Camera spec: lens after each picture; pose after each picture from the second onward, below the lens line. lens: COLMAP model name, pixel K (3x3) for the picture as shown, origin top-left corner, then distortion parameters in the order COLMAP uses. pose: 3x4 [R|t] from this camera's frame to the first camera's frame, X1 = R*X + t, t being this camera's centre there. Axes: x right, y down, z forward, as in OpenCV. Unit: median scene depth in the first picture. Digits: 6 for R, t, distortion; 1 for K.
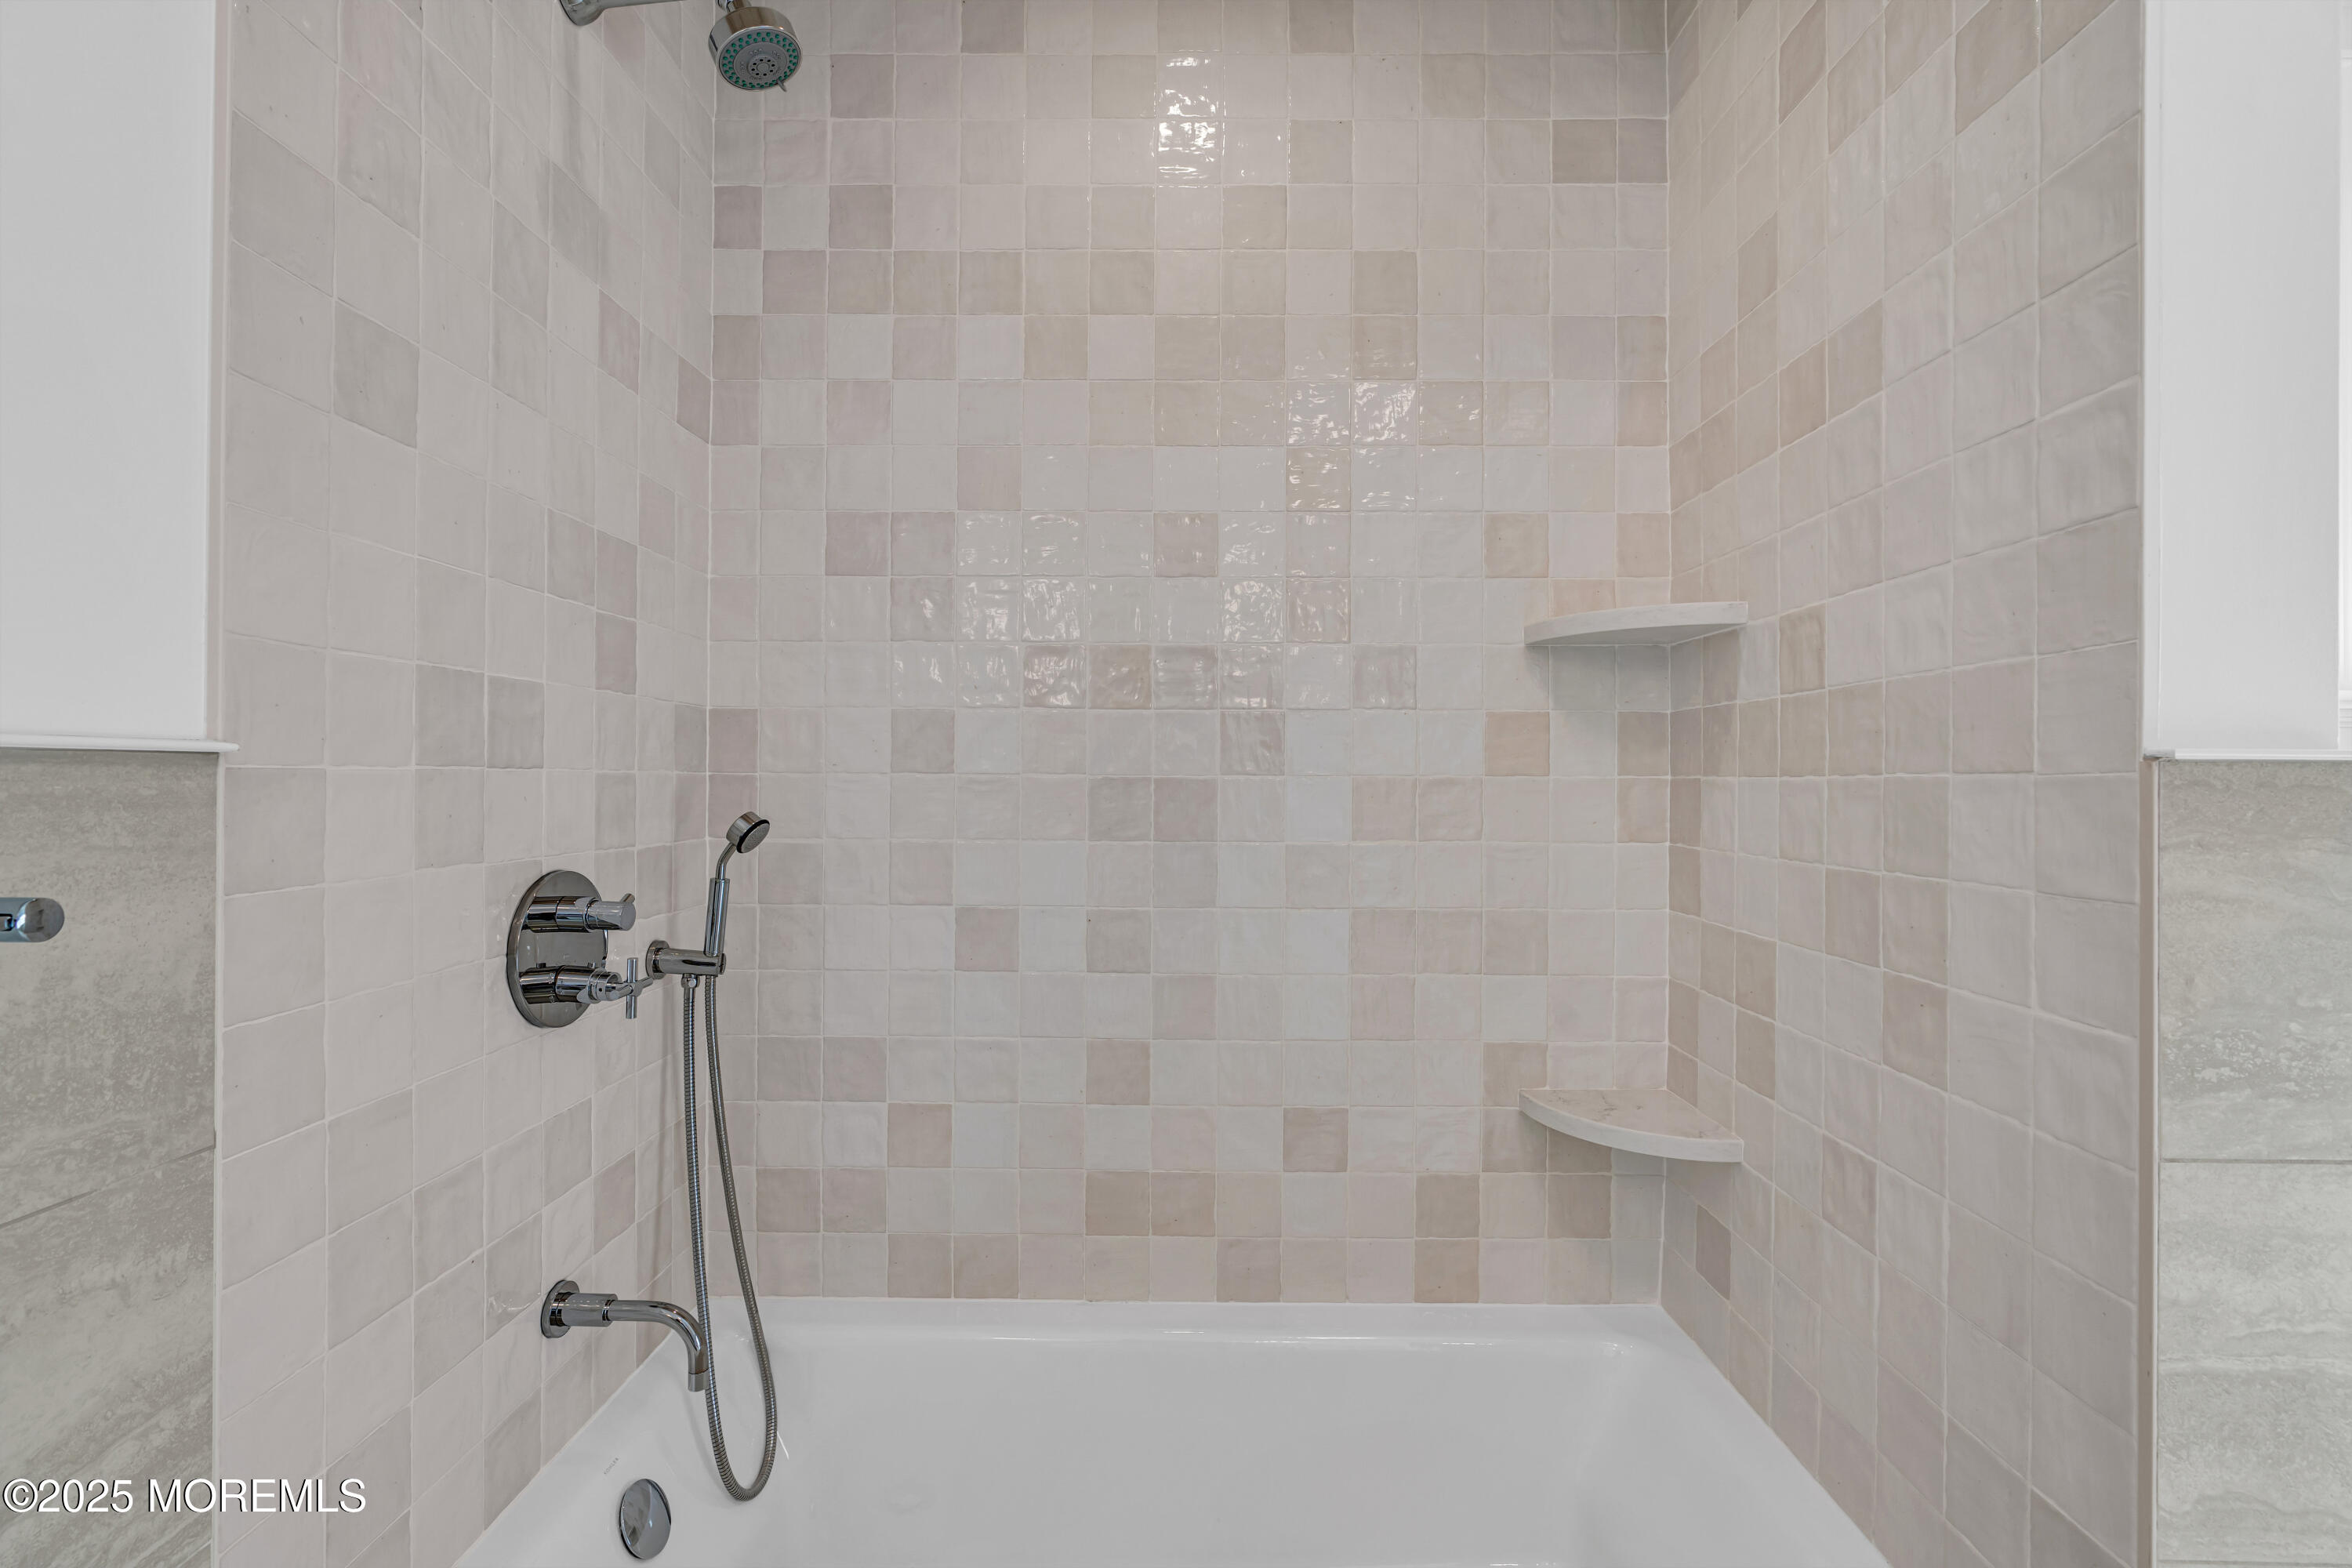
lens RADIAL K [[1044.7, 0, 1179.9], [0, 1044.7, 783.0], [0, 0, 1]] dist [-0.010334, 0.001724]
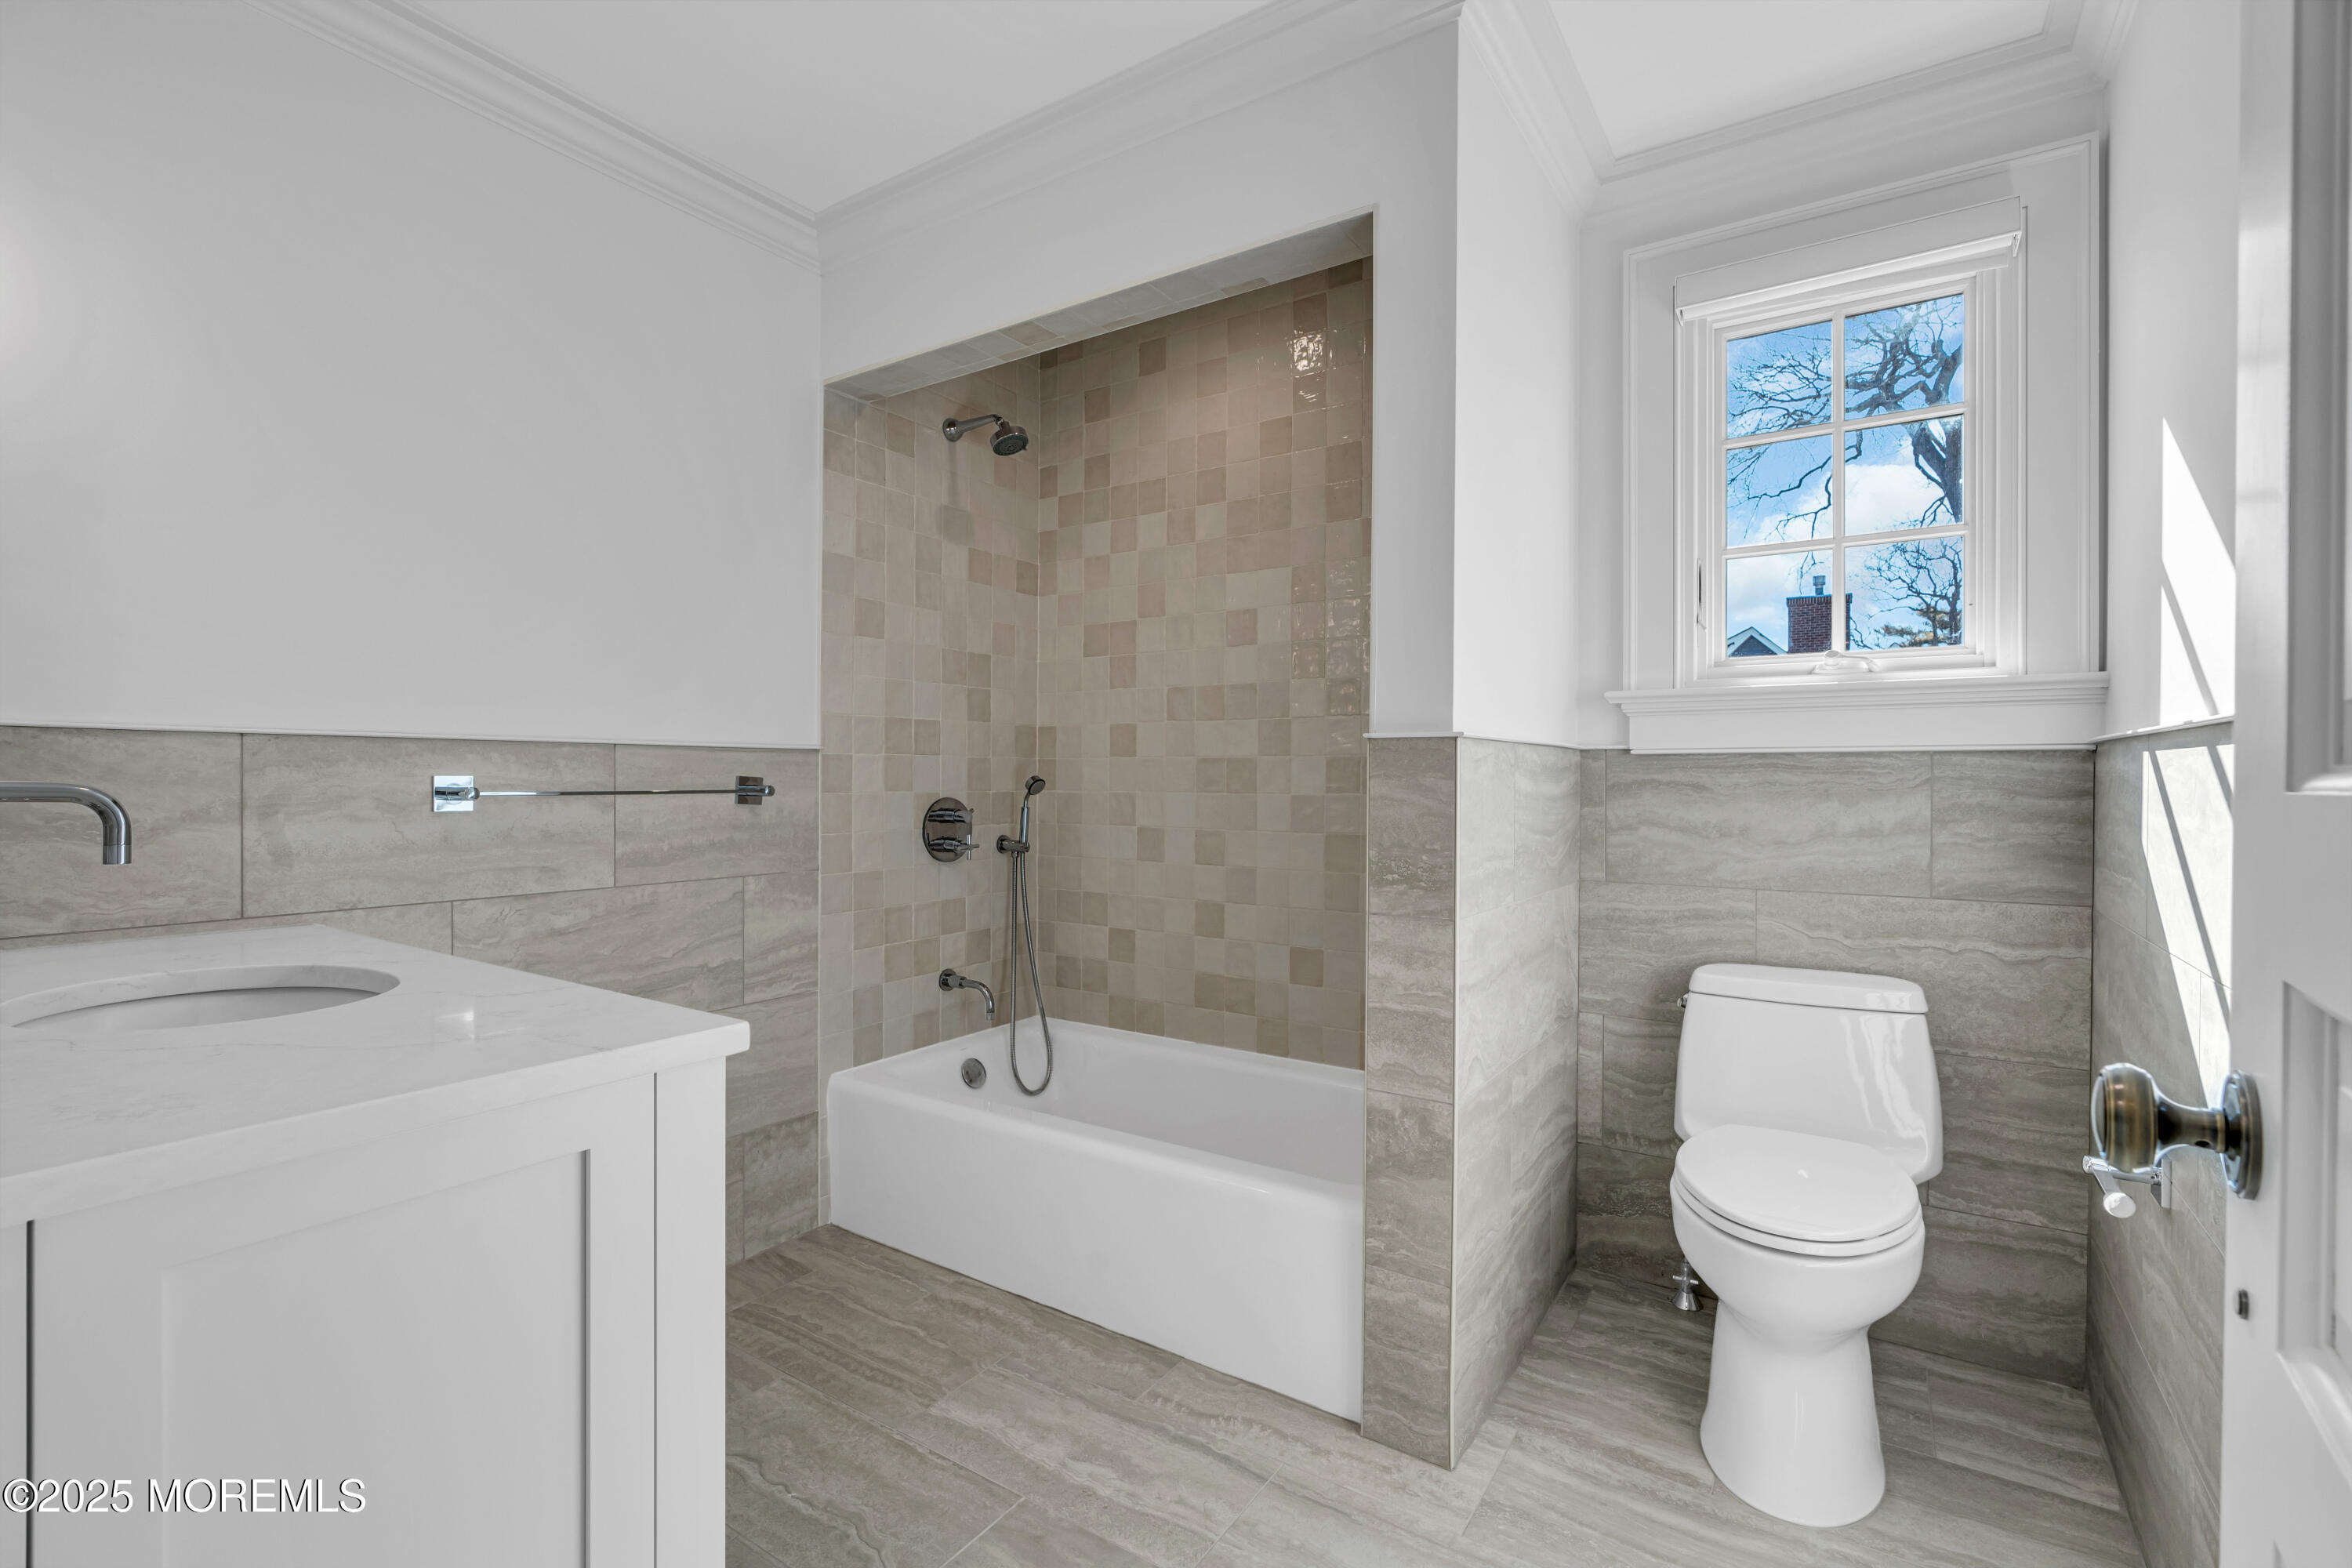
lens RADIAL K [[1044.7, 0, 1174.9], [0, 1044.7, 780.8], [0, 0, 1]] dist [-0.010334, 0.001724]
pose [[0.836133, -0.000418, -0.548526, 0.897837], [0.000951, 0.999999, 0.000687, 0.033623], [0.548526, -0.001095, 0.836133, -0.562763]]
